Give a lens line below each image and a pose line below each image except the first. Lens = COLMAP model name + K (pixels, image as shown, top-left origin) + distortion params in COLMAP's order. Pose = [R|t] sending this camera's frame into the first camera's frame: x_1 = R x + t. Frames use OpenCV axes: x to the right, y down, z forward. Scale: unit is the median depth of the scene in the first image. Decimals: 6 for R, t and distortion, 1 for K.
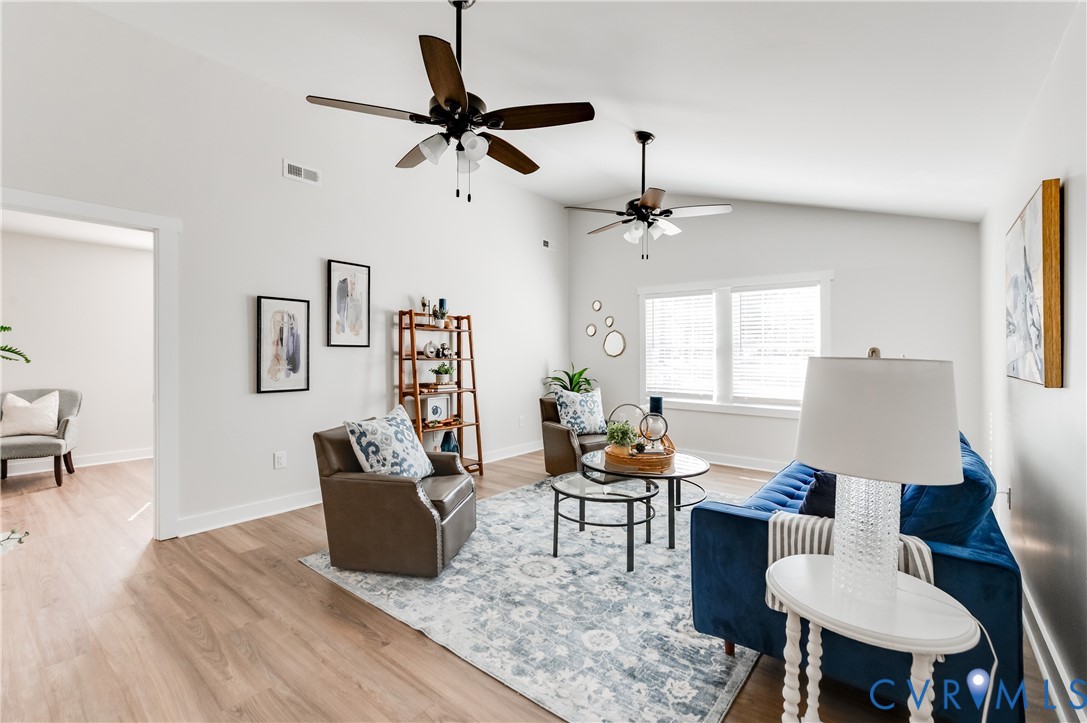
lens RADIAL K [[482.3, 0, 541.0], [0, 482.3, 358.3], [0, 0, 1]] dist [0.002664, -0.001626]
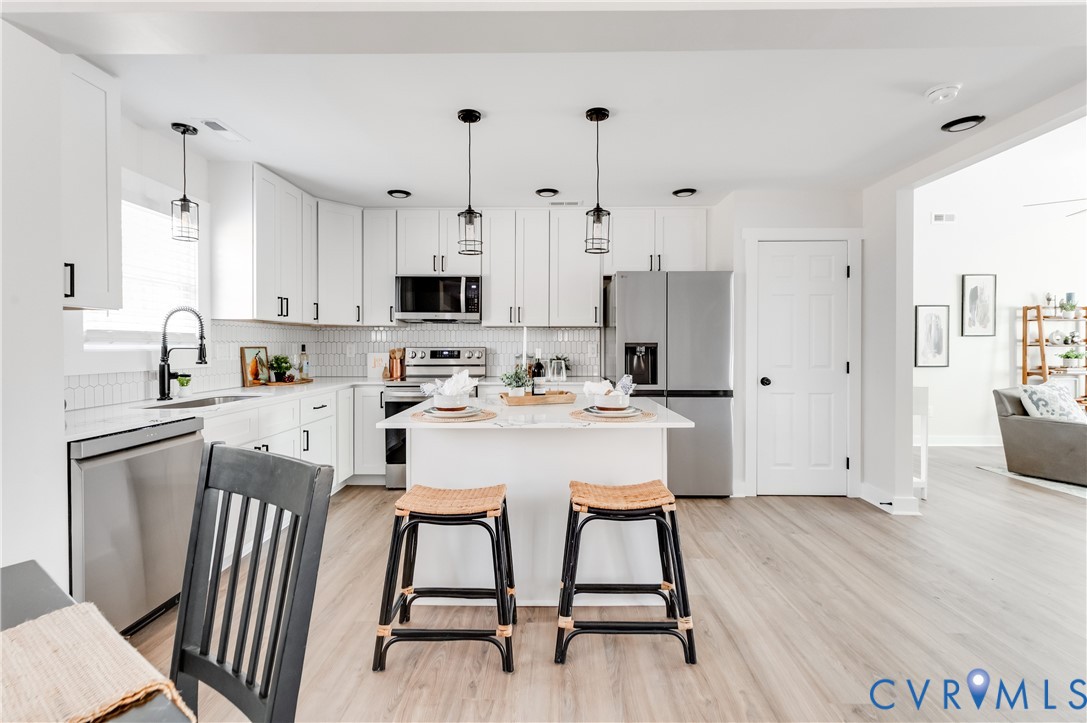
lens RADIAL K [[482.3, 0, 541.3], [0, 482.3, 353.6], [0, 0, 1]] dist [0.002664, -0.001626]
pose [[0.603270, 0.010383, -0.797470, -0.052497], [0.000789, 0.999907, 0.013615, 0.004577], [0.797537, -0.008843, 0.603206, -0.744064]]
